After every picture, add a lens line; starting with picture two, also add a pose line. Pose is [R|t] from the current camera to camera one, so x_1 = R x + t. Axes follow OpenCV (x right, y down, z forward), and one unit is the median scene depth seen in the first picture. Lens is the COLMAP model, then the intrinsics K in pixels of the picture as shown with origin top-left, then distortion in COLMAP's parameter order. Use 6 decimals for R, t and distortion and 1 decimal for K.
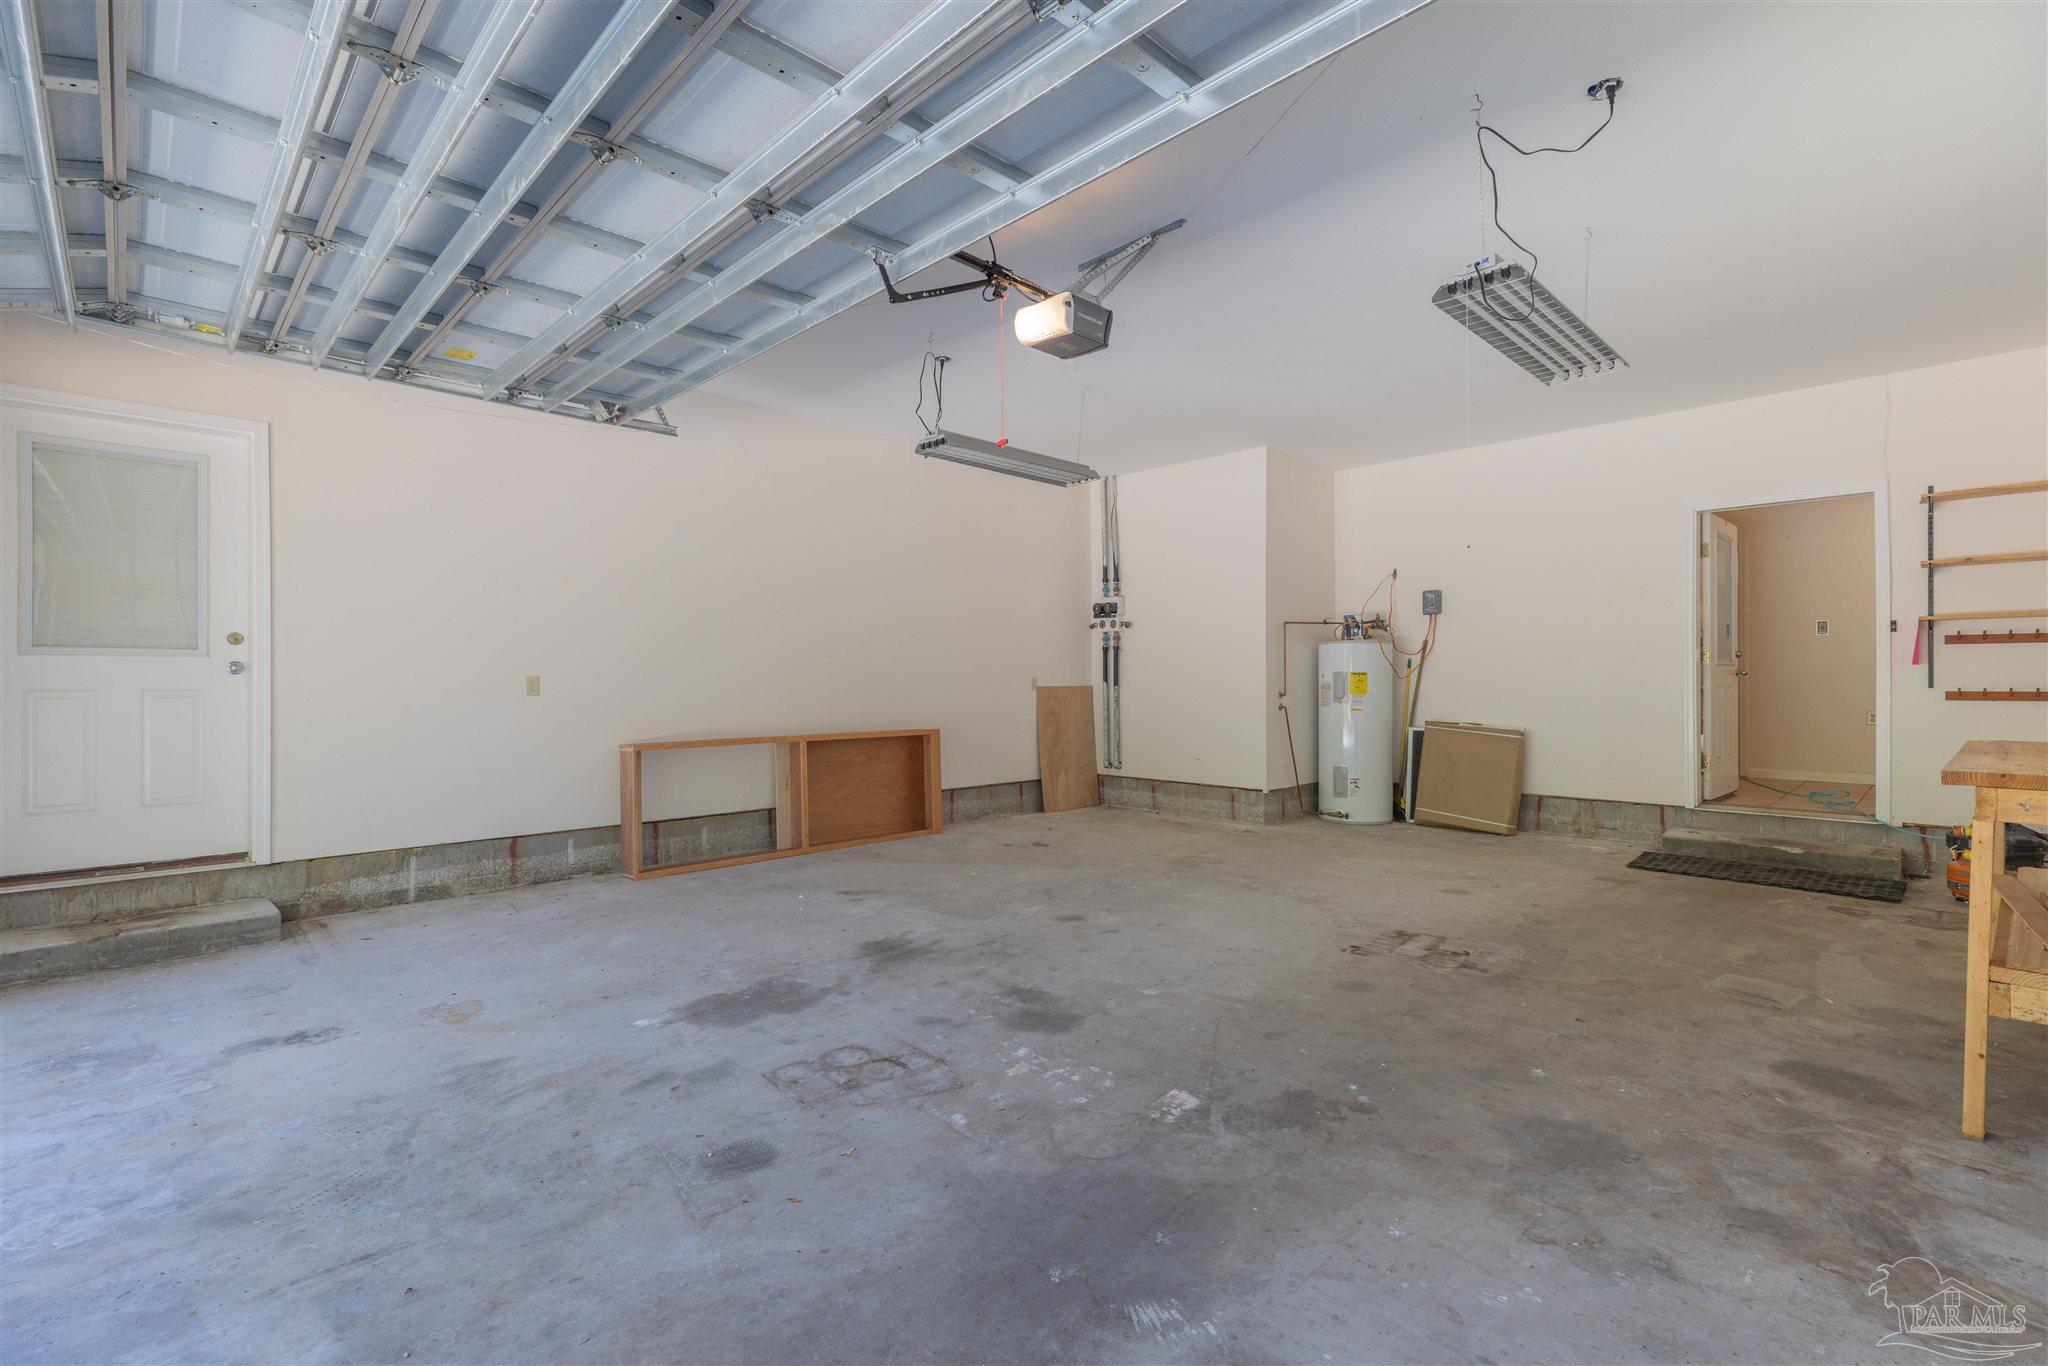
lens RADIAL K [[916.4, 0, 1017.3], [0, 916.4, 678.9], [0, 0, 1]] dist [0.004133, -0.000487]
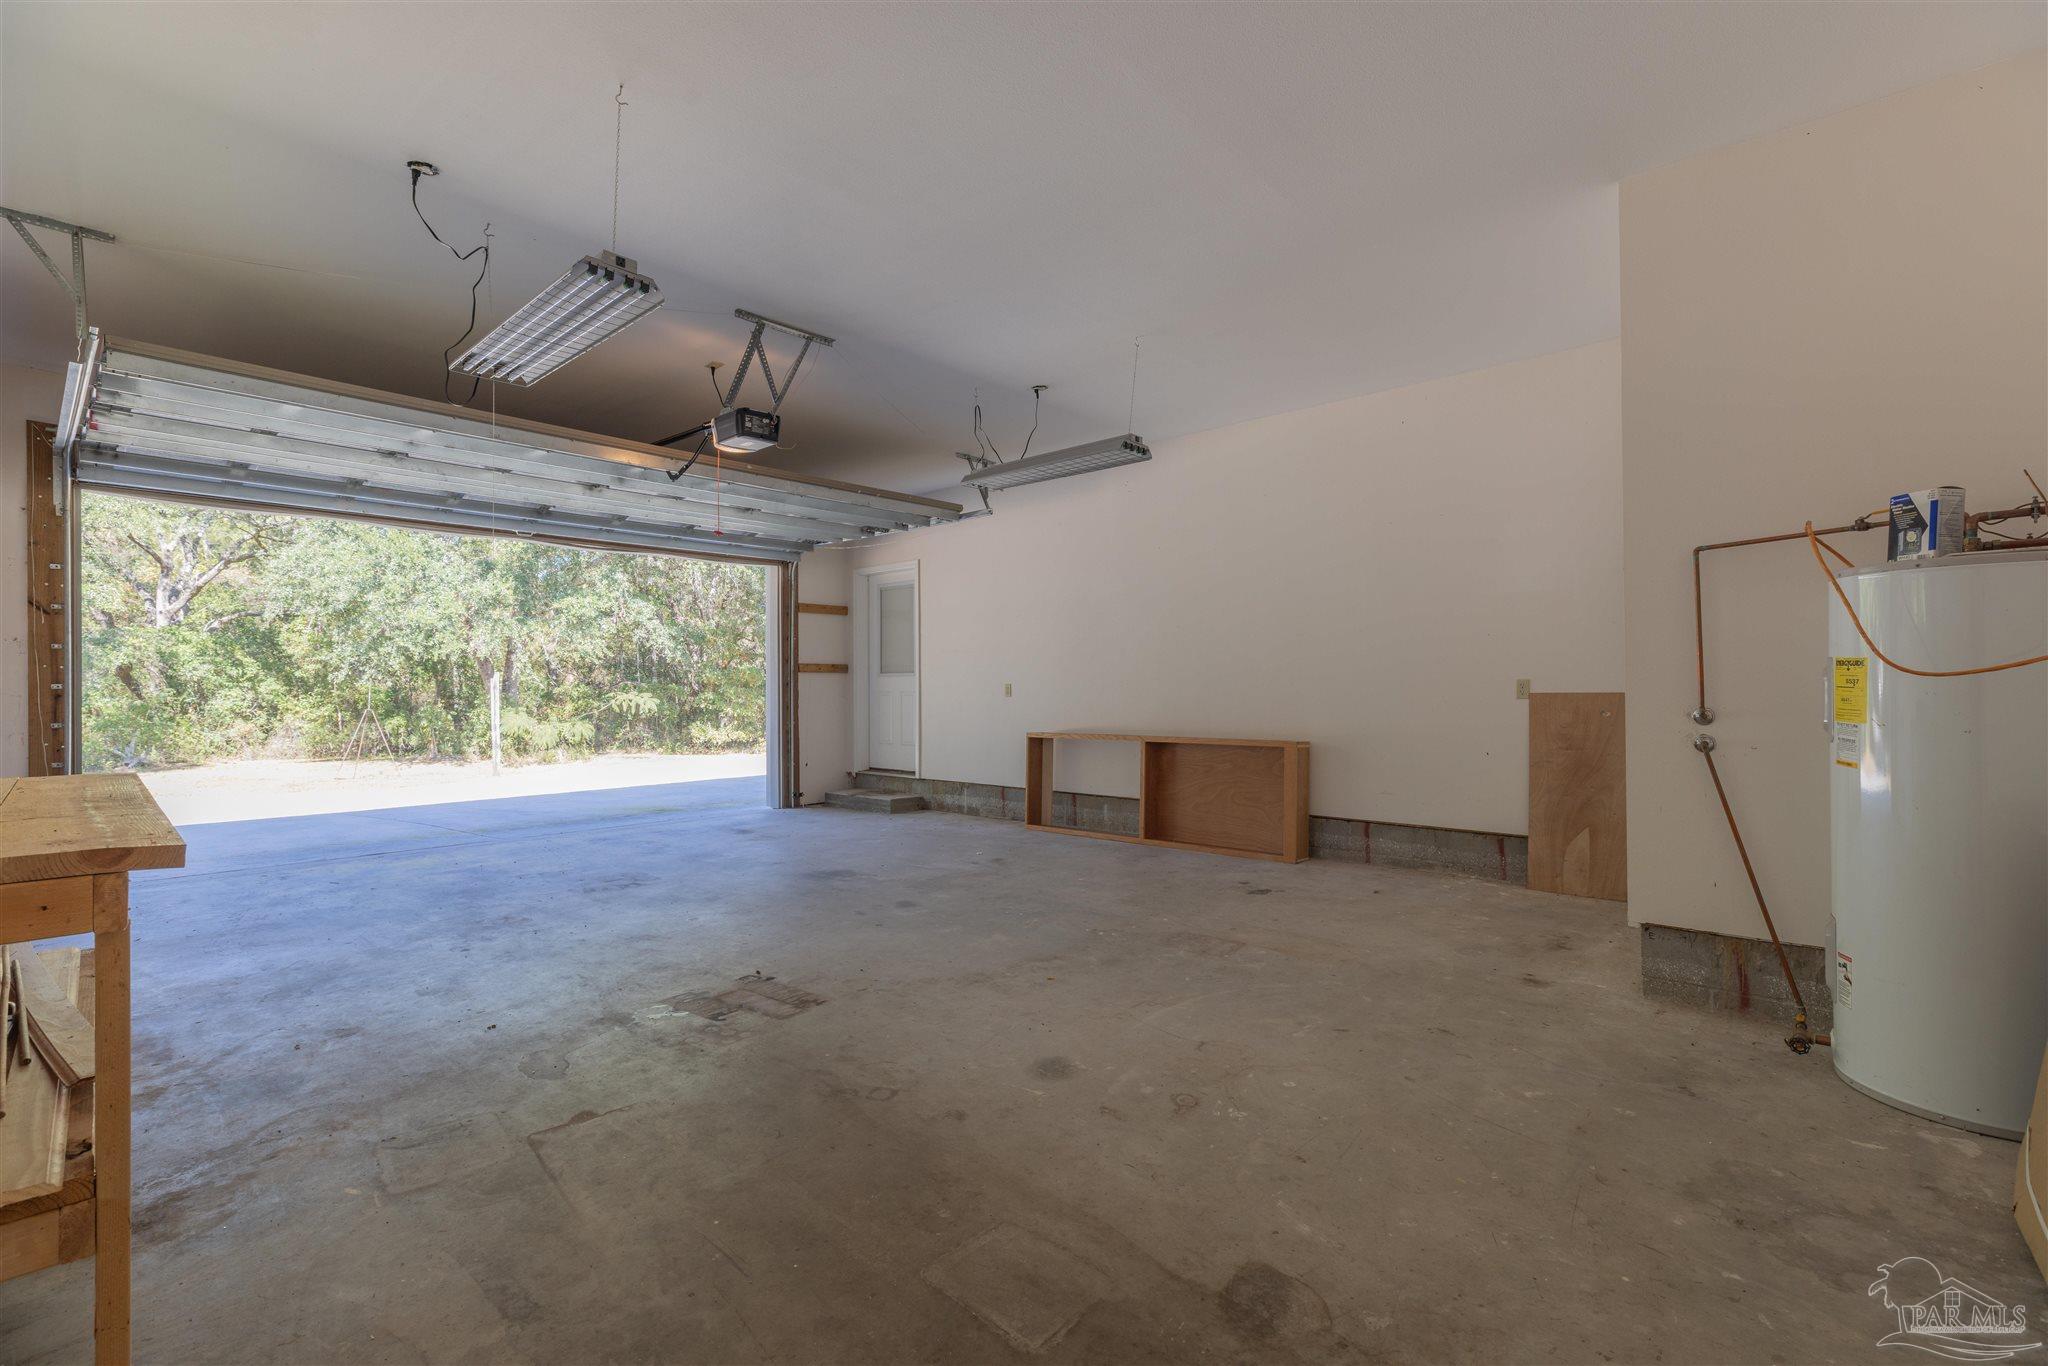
lens RADIAL K [[916.4, 0, 1018.3], [0, 916.4, 690.4], [0, 0, 1]] dist [0.004133, -0.000487]
pose [[0.047651, 0.003677, -0.998857, 0.943394], [0.008676, 0.999954, 0.004095, 0.000612], [0.998826, -0.008861, 0.047617, 0.877076]]
